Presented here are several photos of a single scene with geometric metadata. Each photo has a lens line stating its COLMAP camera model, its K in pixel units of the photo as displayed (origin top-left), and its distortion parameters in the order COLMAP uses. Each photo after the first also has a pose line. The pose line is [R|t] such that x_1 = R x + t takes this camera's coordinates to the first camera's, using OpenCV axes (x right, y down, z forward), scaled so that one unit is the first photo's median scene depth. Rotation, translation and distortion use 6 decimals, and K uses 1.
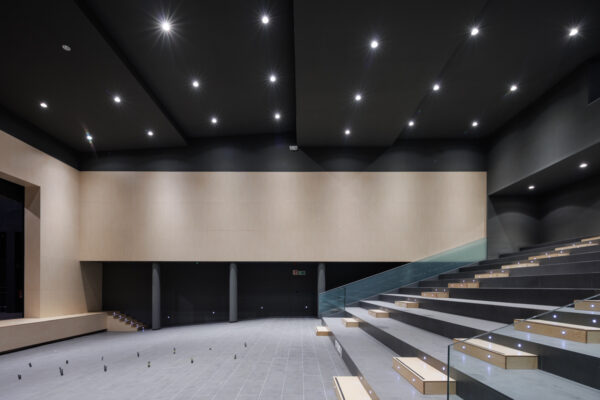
lens RADIAL K [[297.8, 0, 298.8], [0, 297.8, 230.6], [0, 0, 1]] dist [-0.005533, 0.000849]
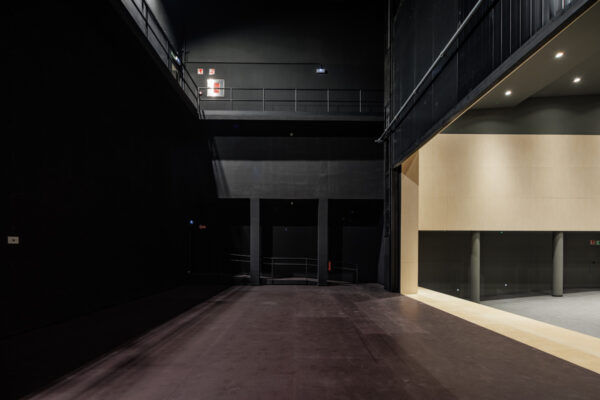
lens RADIAL K [[297.8, 0, 299.9], [0, 297.8, 199.5], [0, 0, 1]] dist [-0.005533, 0.000849]
pose [[0.999998, 0.000574, 0.001954, -1.043999], [-0.000586, 0.999979, 0.006396, -0.000447], [-0.001950, -0.006397, 0.999978, 0.071075]]
